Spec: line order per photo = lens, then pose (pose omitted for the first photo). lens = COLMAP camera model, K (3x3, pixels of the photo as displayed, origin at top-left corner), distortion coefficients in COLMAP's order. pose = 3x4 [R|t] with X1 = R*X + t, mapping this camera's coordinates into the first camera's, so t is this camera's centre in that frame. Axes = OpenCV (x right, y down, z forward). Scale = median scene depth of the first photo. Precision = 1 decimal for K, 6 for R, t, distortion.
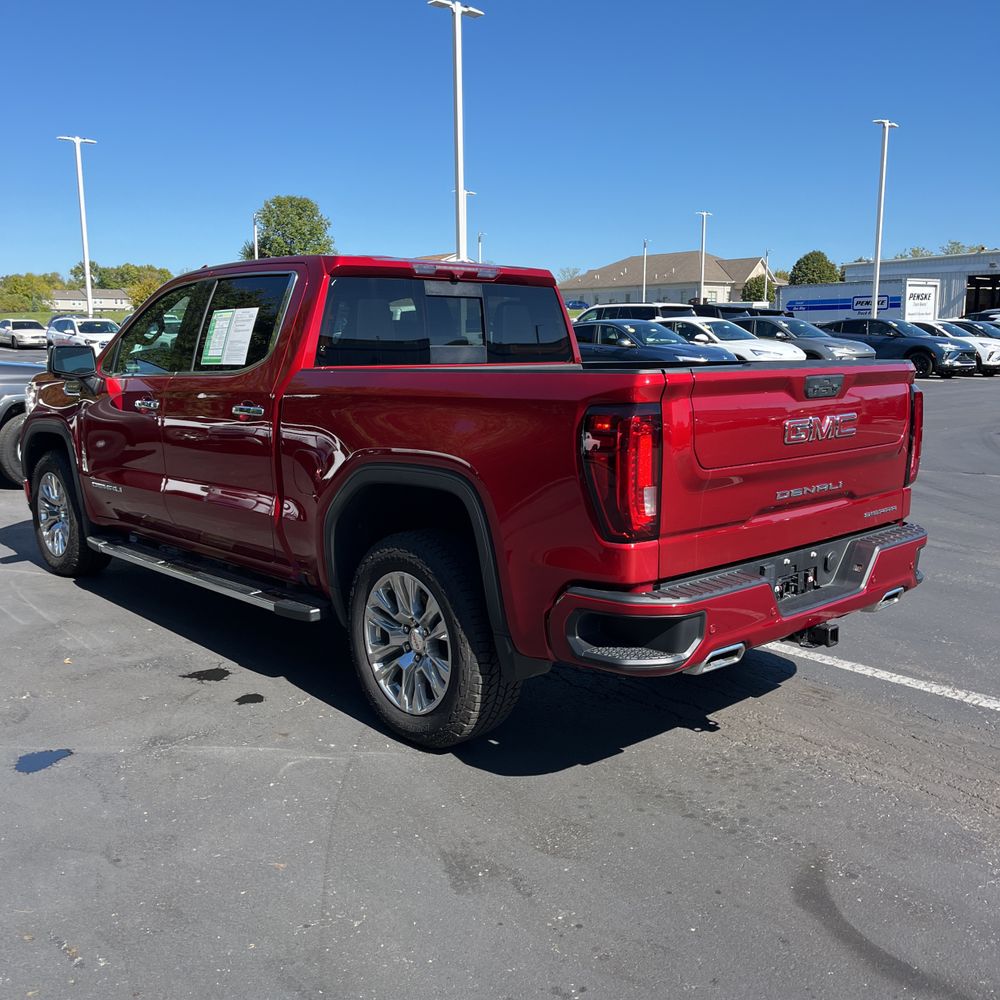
lens RADIAL K [[1014.5, 0, 515.0], [0, 1014.5, 498.5], [0, 0, 1]] dist [0.052508, -0.023521]
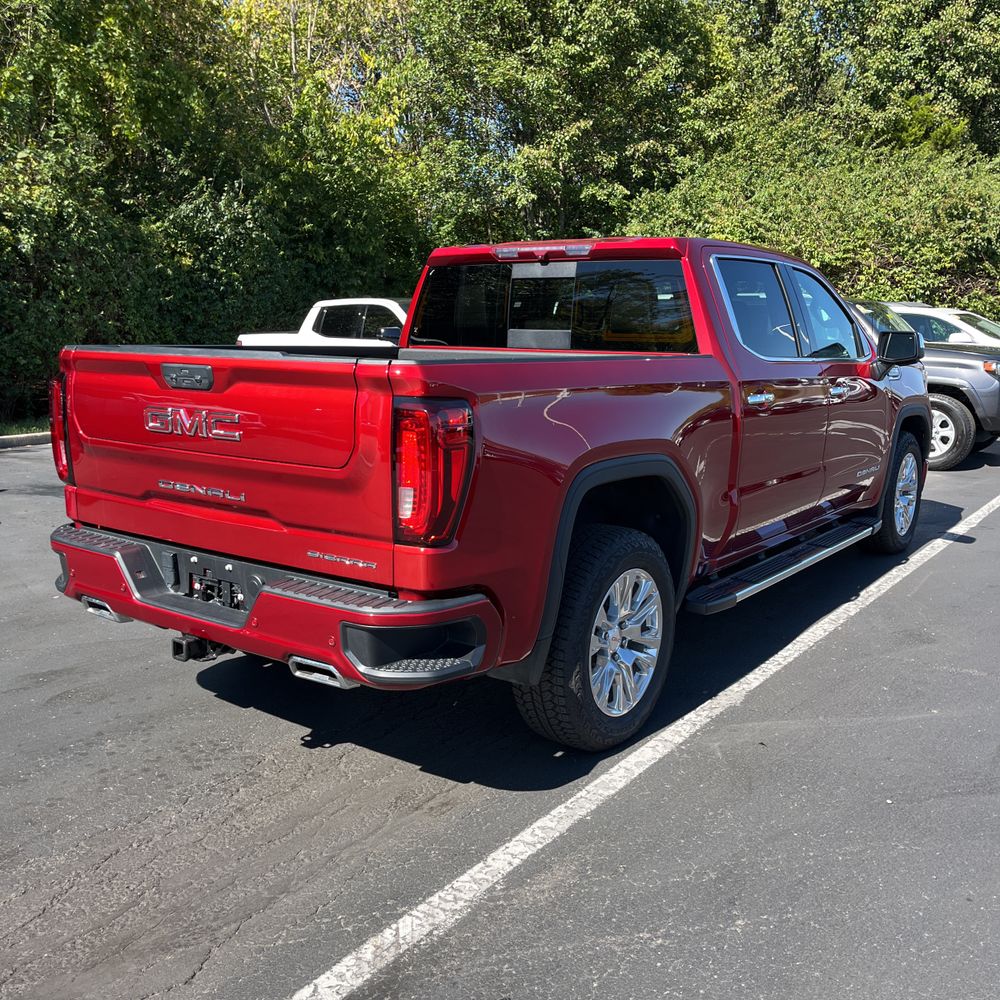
lens RADIAL K [[1002.4, 0, 498.4], [0, 1002.4, 506.7], [0, 0, 1]] dist [0.059329, -0.032334]
pose [[0.182319, 0.185312, -0.965619, 0.846643], [-0.159535, 0.974641, 0.156922, -0.124228], [0.970210, 0.125440, 0.207259, 0.749935]]
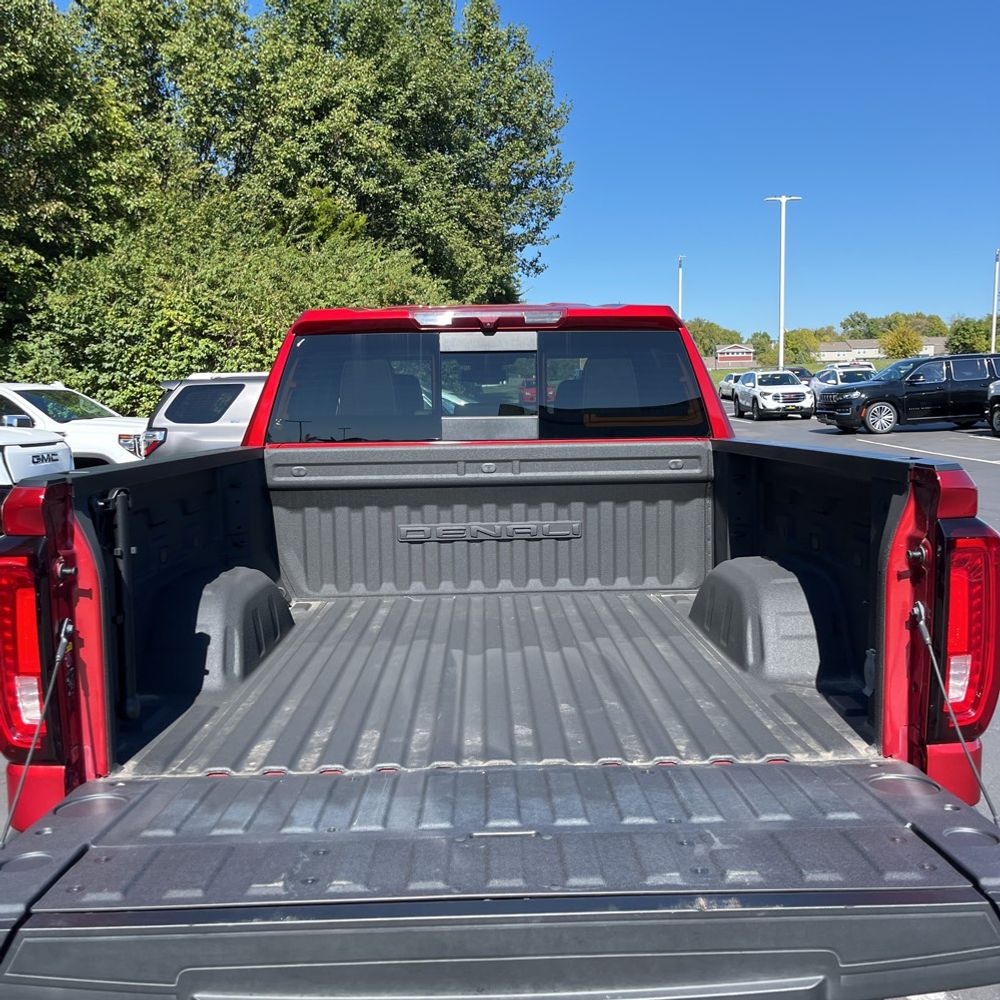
lens RADIAL K [[1013.2, 0, 506.6], [0, 1013.2, 518.9], [0, 0, 1]] dist [0.034709, -0.013728]
pose [[0.743811, 0.070966, -0.664612, 0.432508], [-0.088096, 0.996082, 0.007766, -0.078865], [0.662559, 0.052773, 0.747149, 0.435256]]
